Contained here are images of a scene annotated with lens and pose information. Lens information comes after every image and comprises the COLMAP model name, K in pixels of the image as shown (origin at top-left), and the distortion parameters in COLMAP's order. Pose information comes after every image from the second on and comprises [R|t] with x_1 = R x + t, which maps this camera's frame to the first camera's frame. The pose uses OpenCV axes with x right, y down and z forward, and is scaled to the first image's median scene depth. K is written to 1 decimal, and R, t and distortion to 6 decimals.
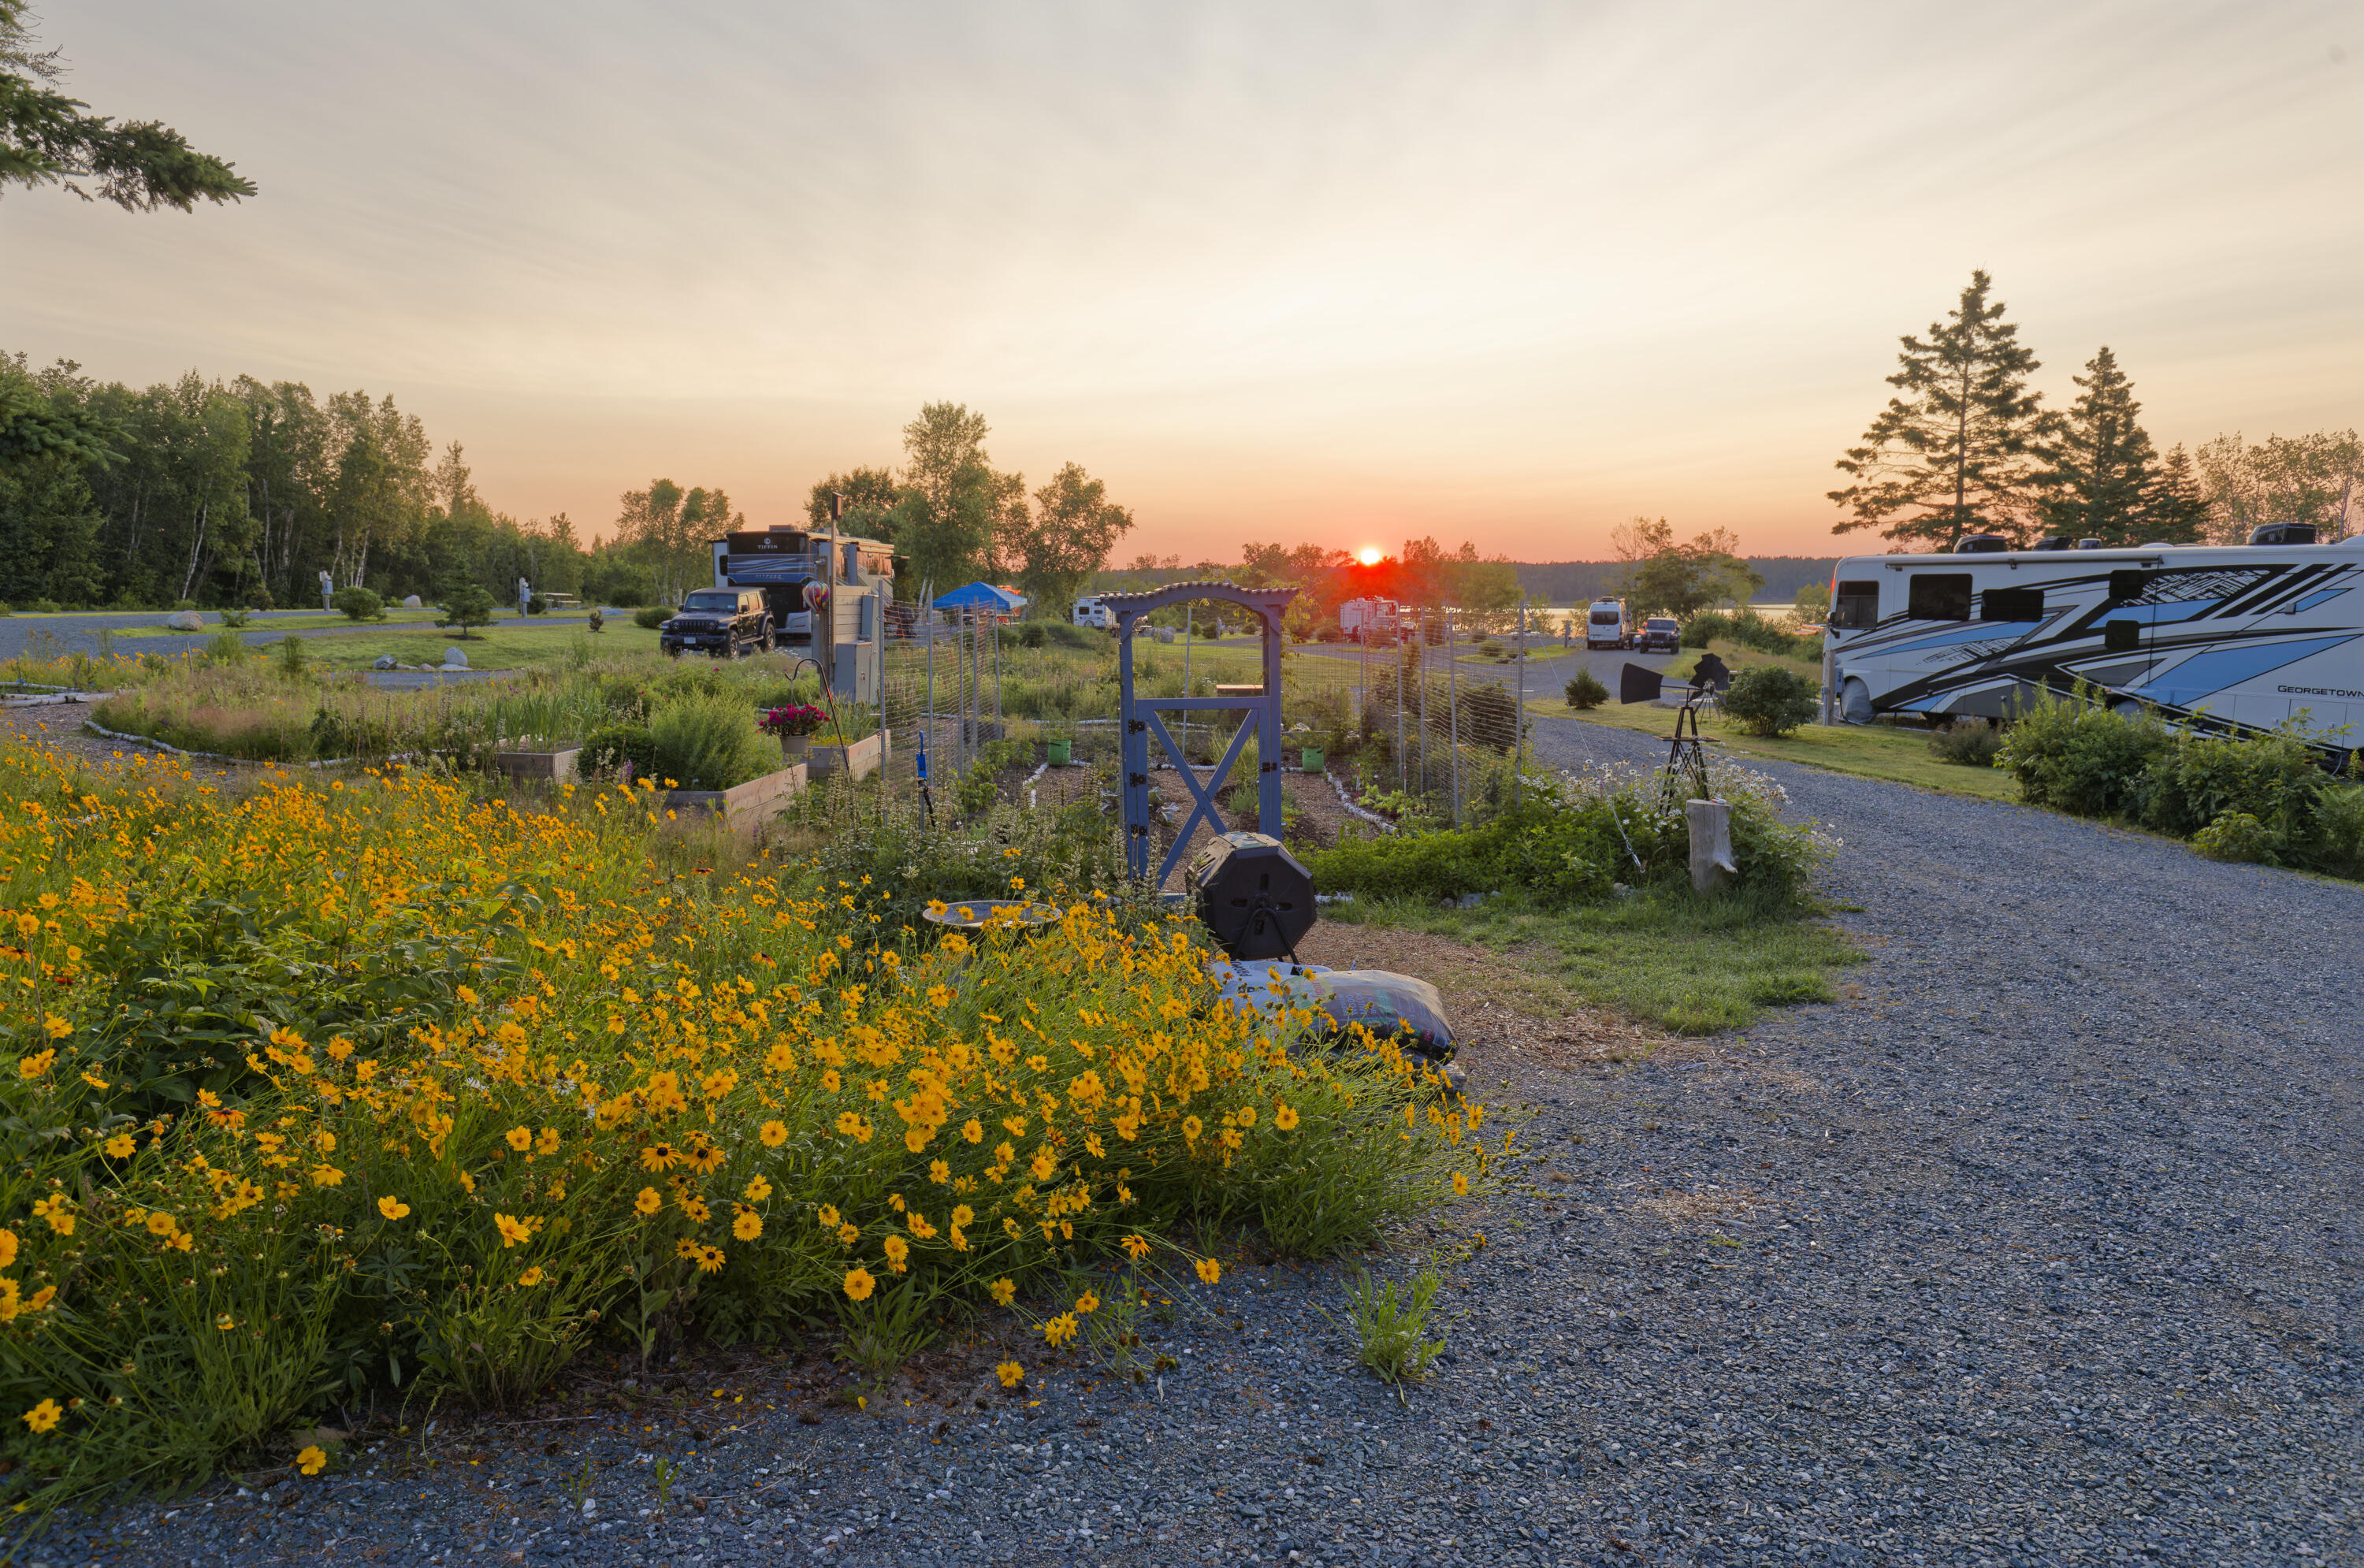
lens RADIAL K [[1567.1, 0, 1232.8], [0, 1567.1, 787.7], [0, 0, 1]] dist [0.003491, 0.001683]
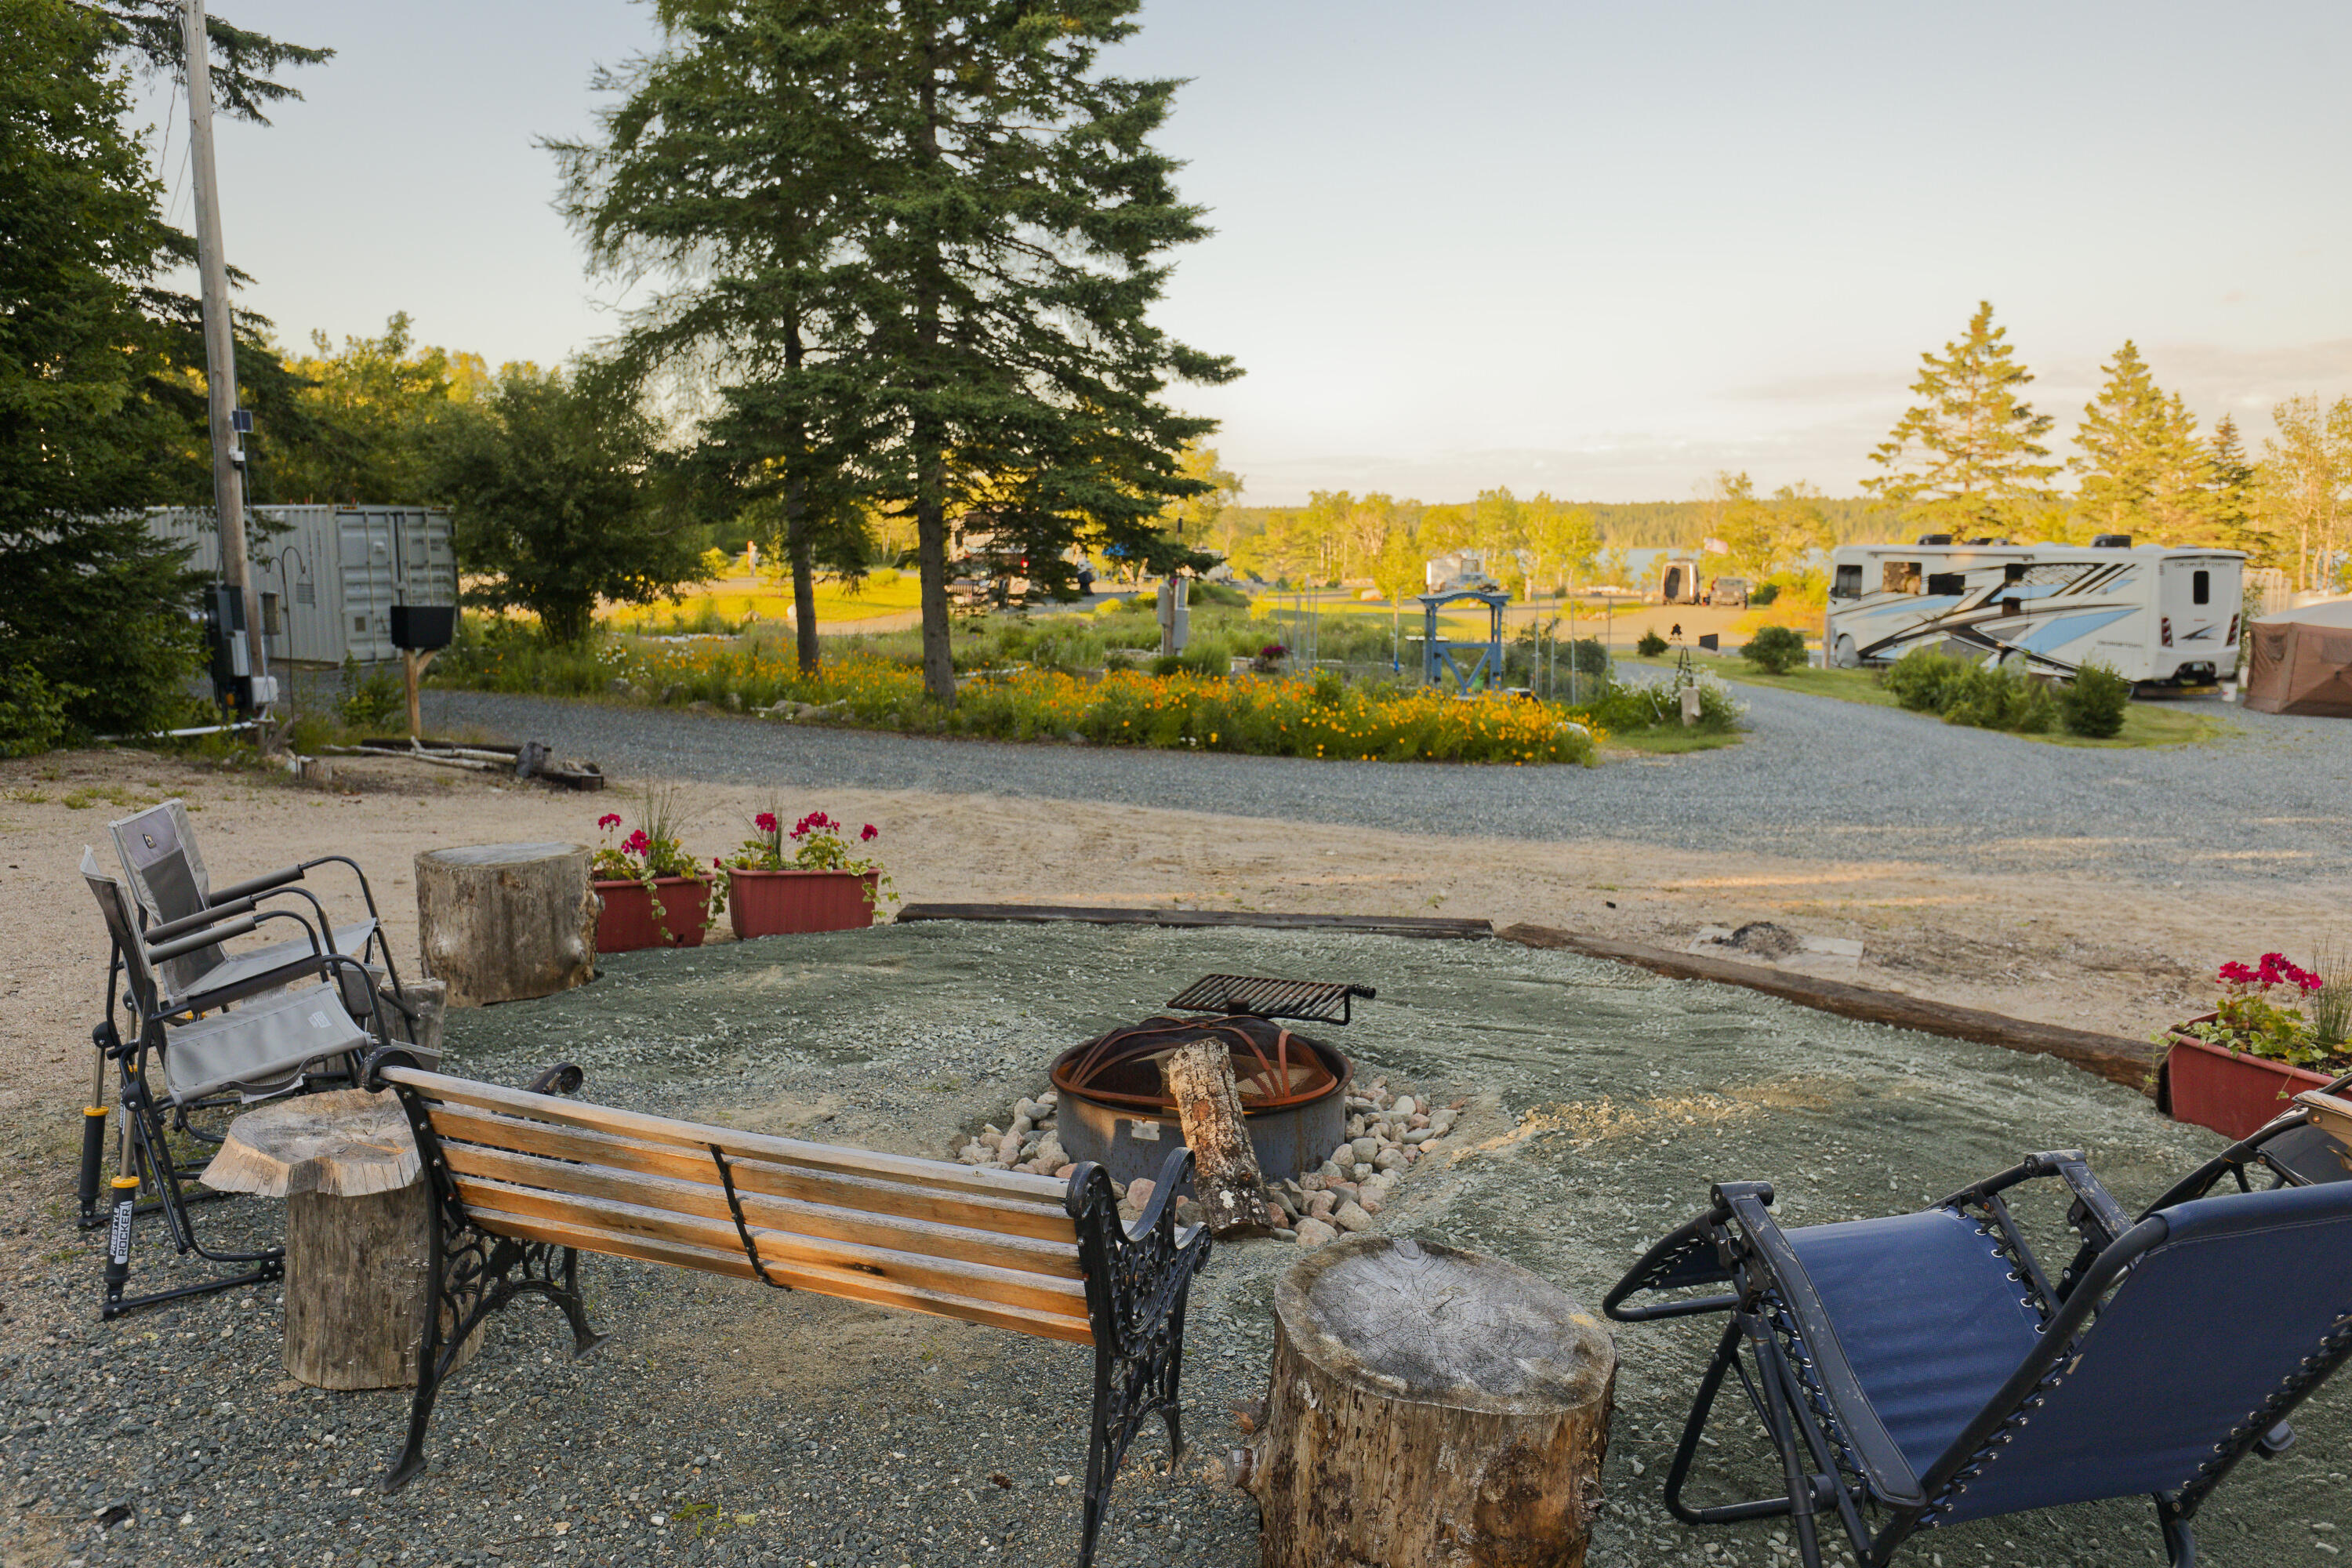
lens RADIAL K [[1769.4, 0, 1176.0], [0, 1769.4, 784.0], [0, 0, 1]] dist [0.005719, 0.004084]
pose [[0.998755, 0.008135, -0.049213, -0.082644], [-0.007299, 0.999826, 0.017144, 0.028016], [0.049344, -0.016764, 0.998641, -0.416036]]
